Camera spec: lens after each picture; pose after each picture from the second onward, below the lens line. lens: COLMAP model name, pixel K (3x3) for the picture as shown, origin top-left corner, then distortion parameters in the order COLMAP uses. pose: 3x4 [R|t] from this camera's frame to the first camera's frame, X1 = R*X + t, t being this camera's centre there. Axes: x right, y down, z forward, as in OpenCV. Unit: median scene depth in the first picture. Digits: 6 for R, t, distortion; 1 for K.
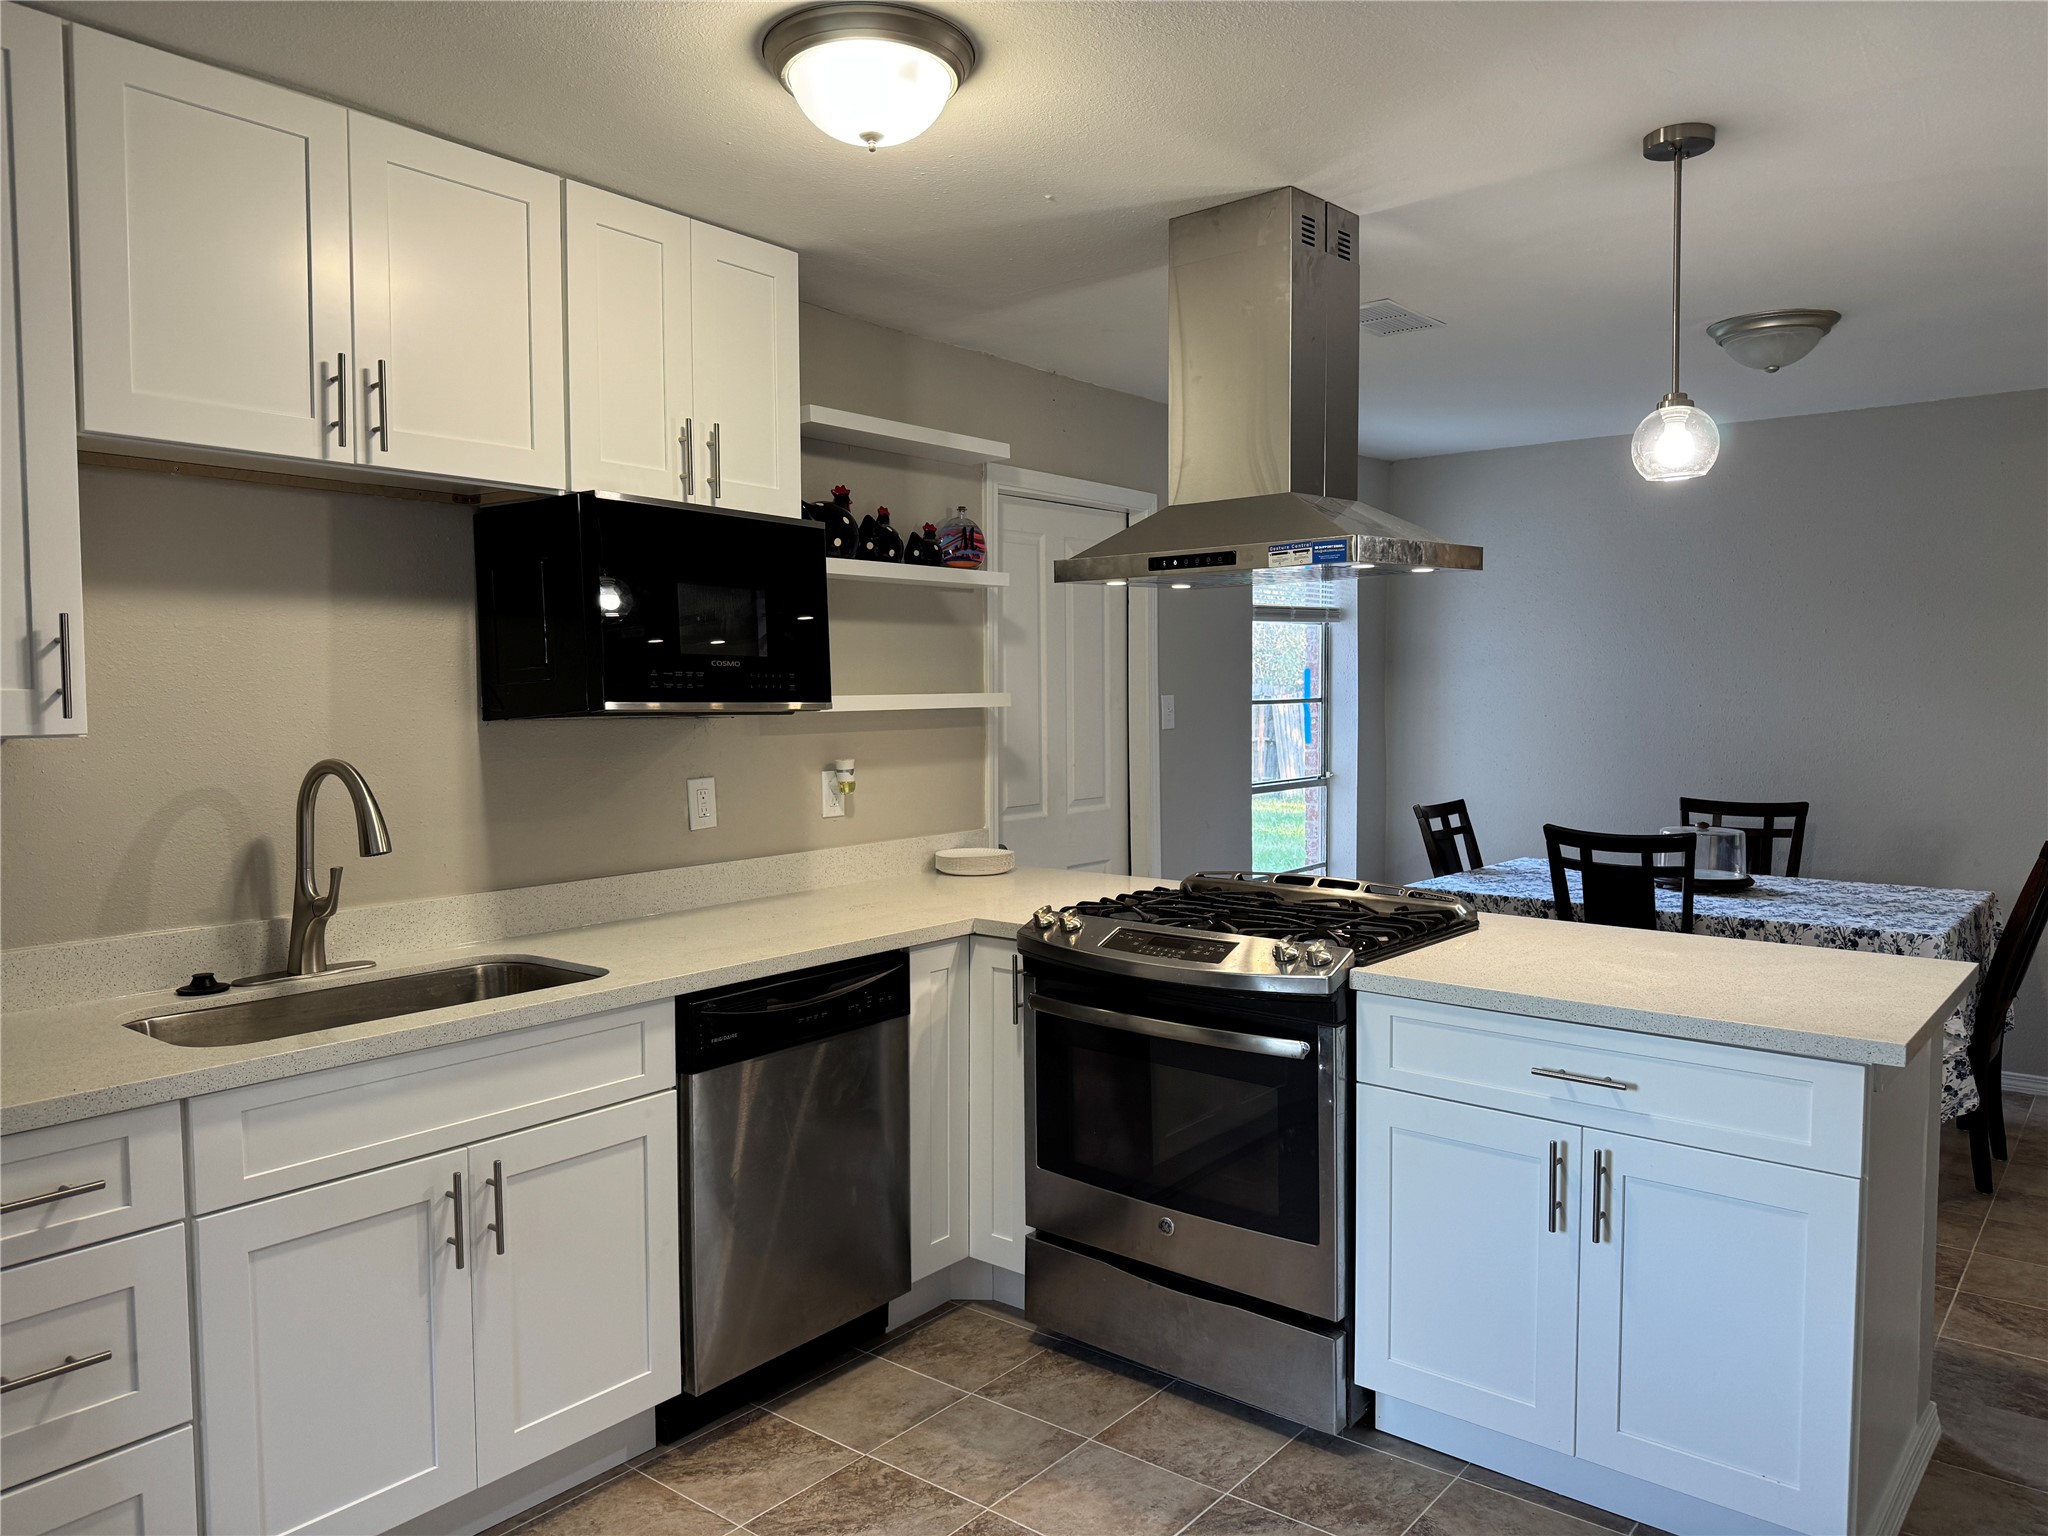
lens RADIAL K [[1463.8, 0, 1015.3], [0, 1463.8, 765.8], [0, 0, 1]] dist [0.064191, -0.084500]
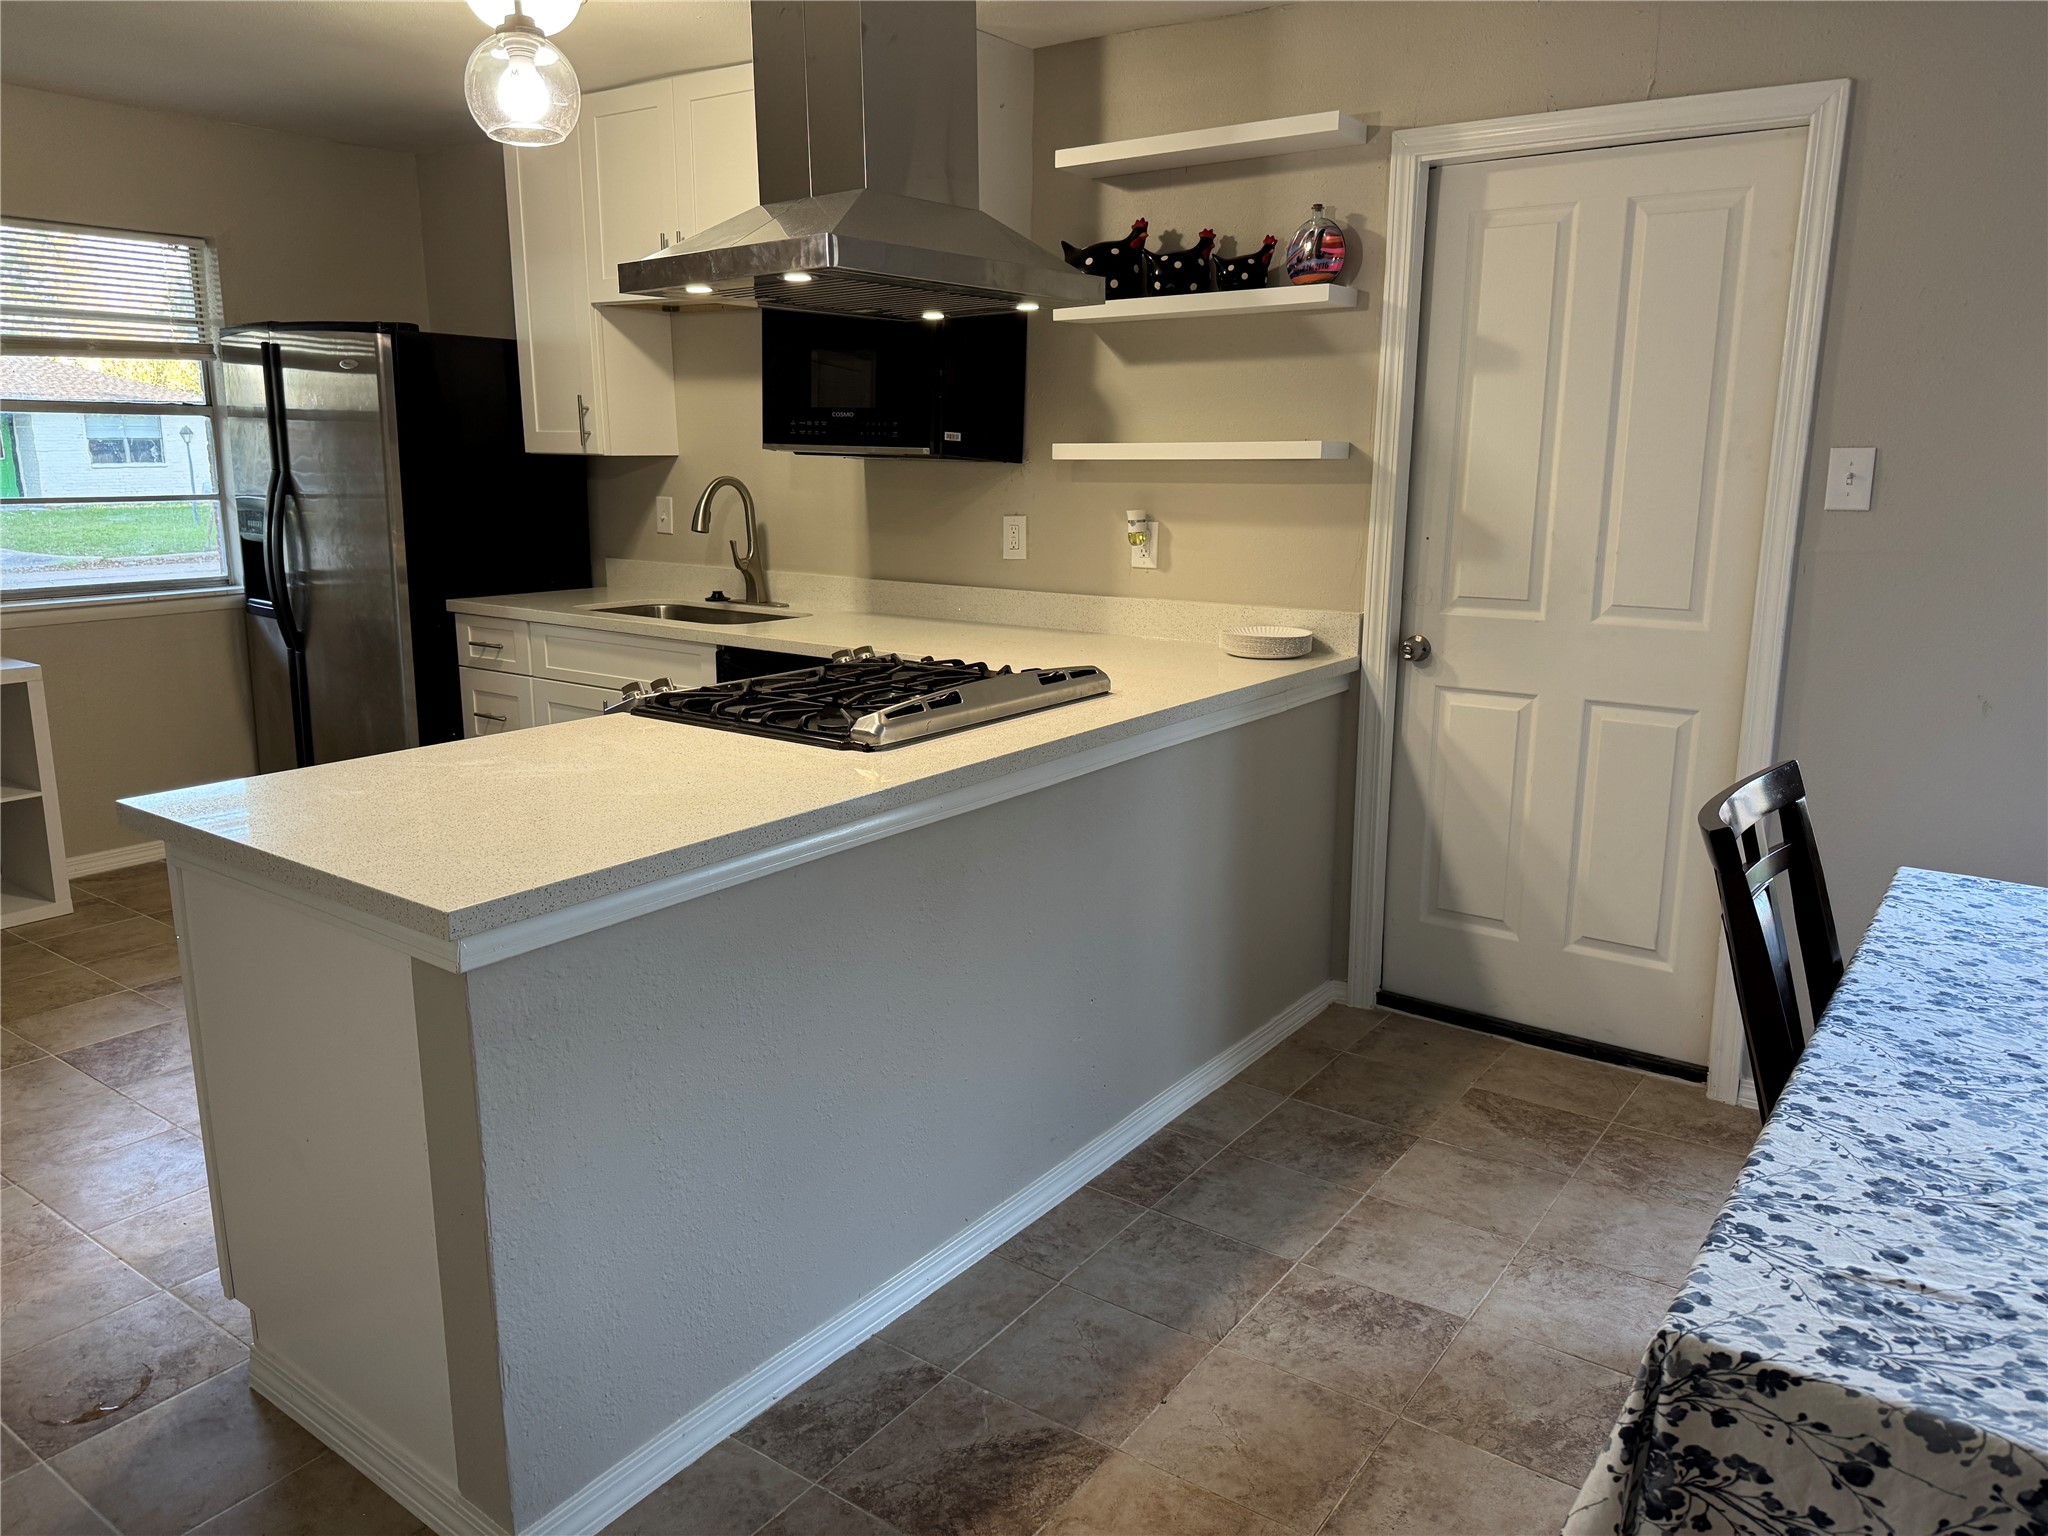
lens RADIAL K [[1463.8, 0, 1015.3], [0, 1463.8, 765.8], [0, 0, 1]] dist [0.064191, -0.084500]
pose [[0.052510, 0.222061, -0.973618, 0.815180], [-0.055791, 0.974093, 0.219160, -0.044515], [0.997061, 0.042811, 0.063538, 0.793461]]
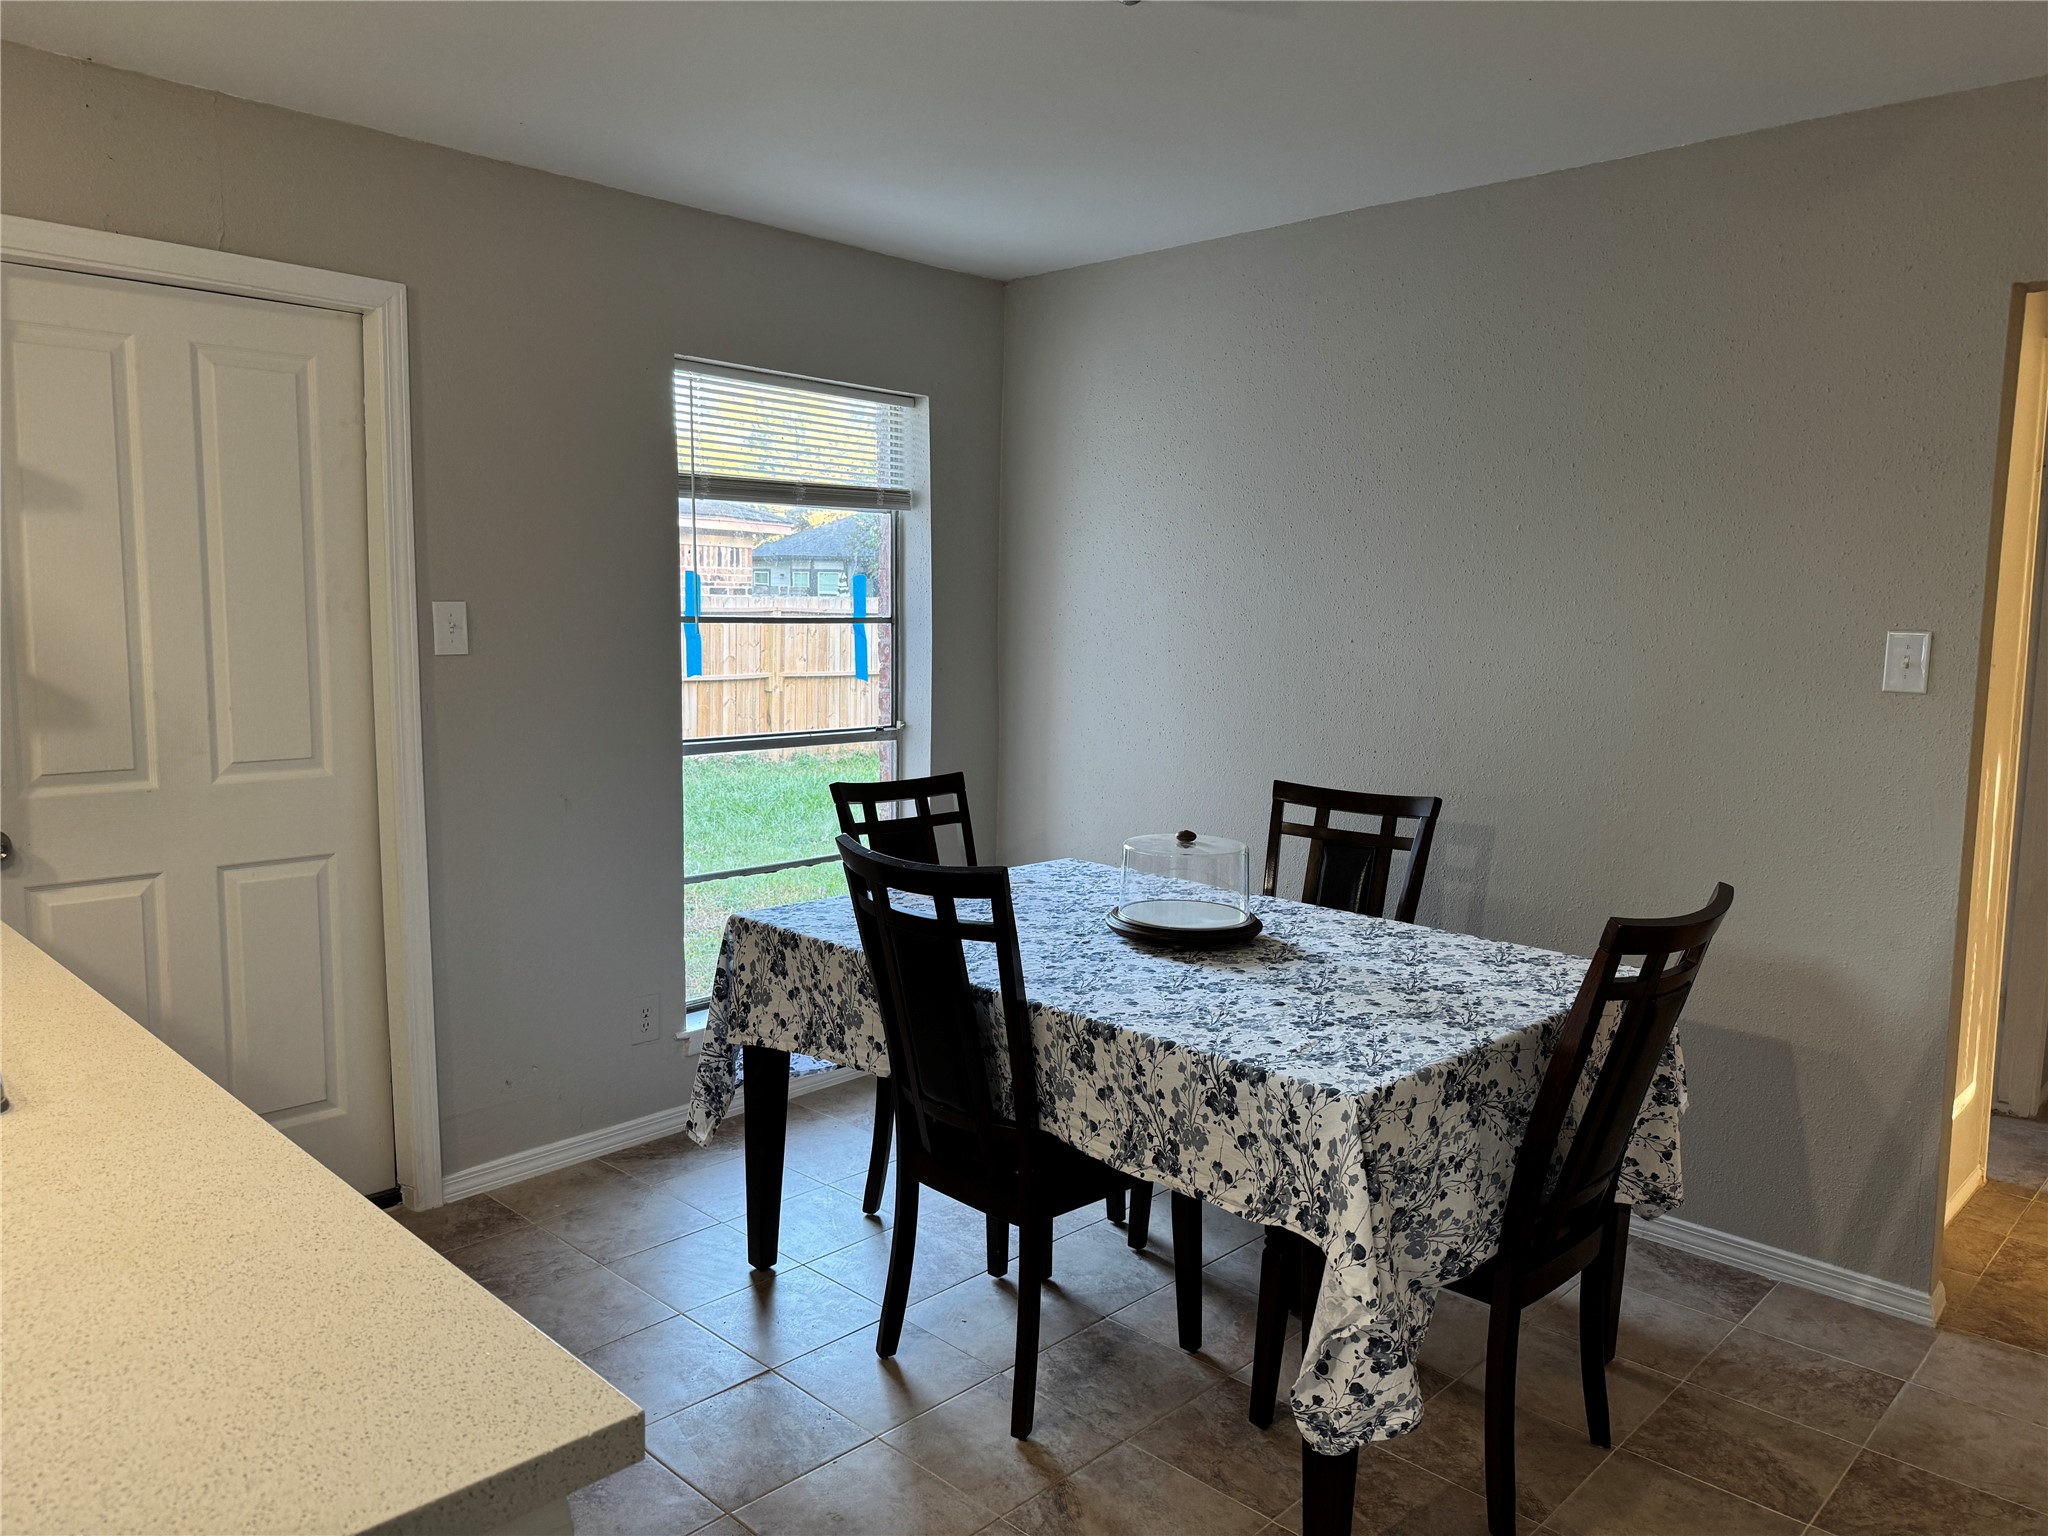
lens RADIAL K [[1463.8, 0, 1015.3], [0, 1463.8, 765.8], [0, 0, 1]] dist [0.064191, -0.084500]
pose [[0.996502, 0.030580, -0.077774, 0.497949], [-0.026256, 0.998084, 0.056026, -0.023703], [0.079338, -0.053788, 0.995396, 0.444788]]
